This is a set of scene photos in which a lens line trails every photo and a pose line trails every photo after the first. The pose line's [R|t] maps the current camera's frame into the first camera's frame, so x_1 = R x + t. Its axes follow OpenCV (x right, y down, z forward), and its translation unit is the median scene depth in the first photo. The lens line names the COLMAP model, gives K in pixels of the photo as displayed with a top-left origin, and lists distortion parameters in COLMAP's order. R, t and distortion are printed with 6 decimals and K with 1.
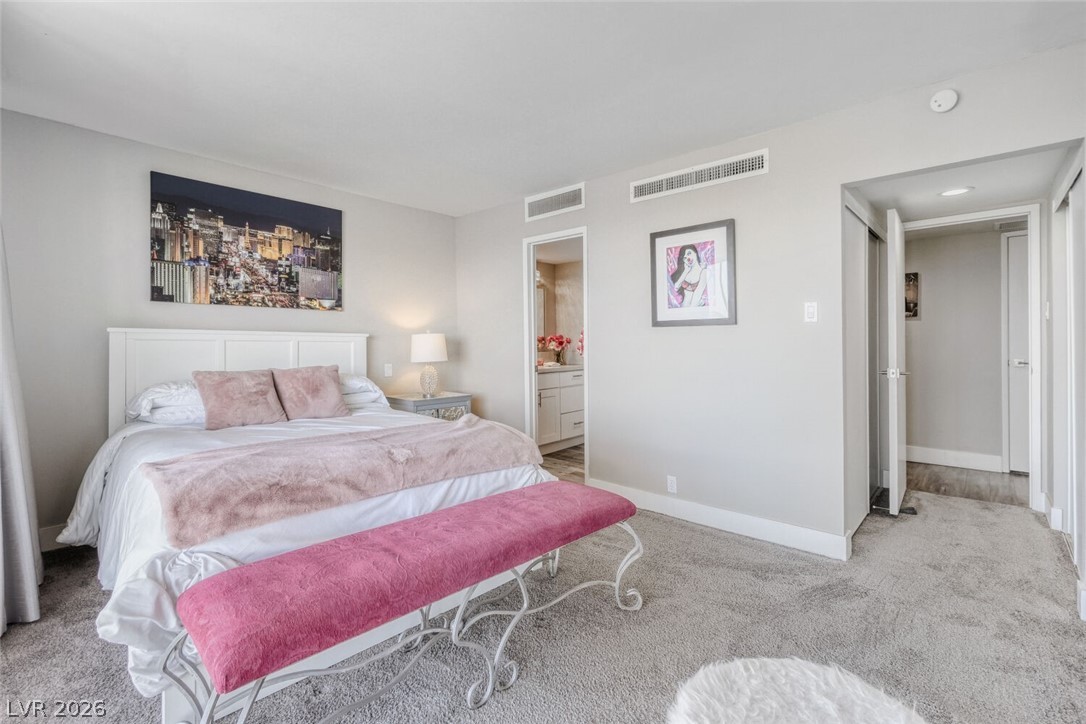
lens RADIAL K [[482.0, 0, 541.1], [0, 482.0, 341.9], [0, 0, 1]] dist [-0.011323, 0.001823]
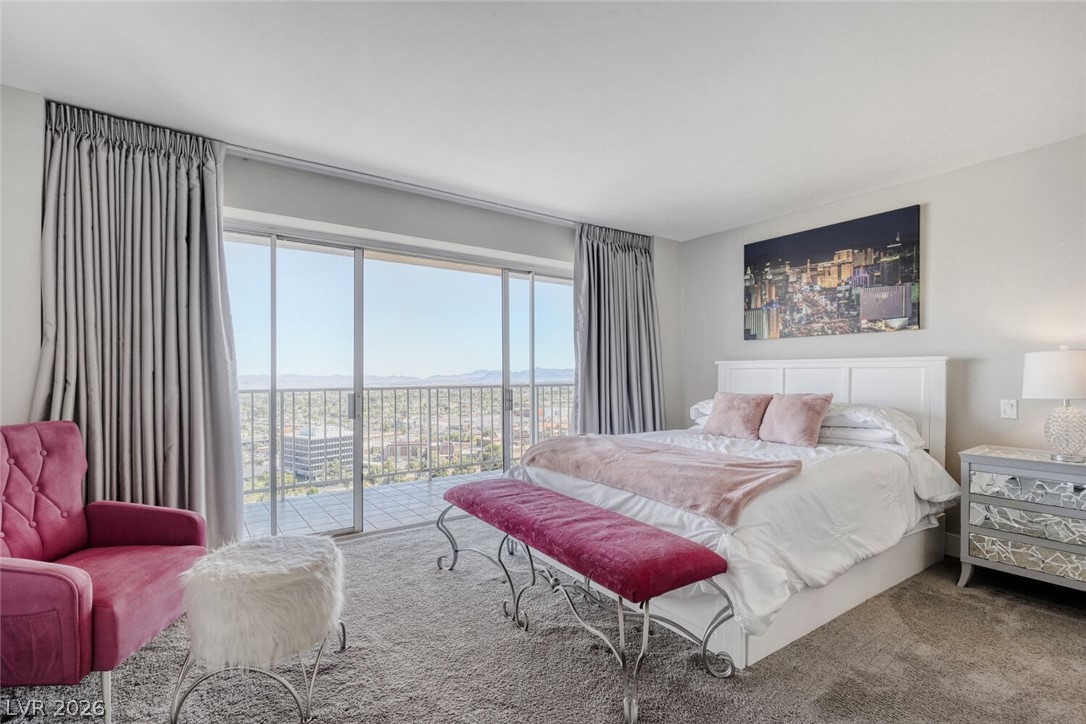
lens RADIAL K [[482.0, 0, 539.5], [0, 482.0, 375.8], [0, 0, 1]] dist [-0.011323, 0.001823]
pose [[-0.195520, 0.004493, -0.980690, 0.559986], [0.010730, 0.999939, 0.002442, 0.005546], [0.980641, -0.010045, -0.195556, 0.598813]]
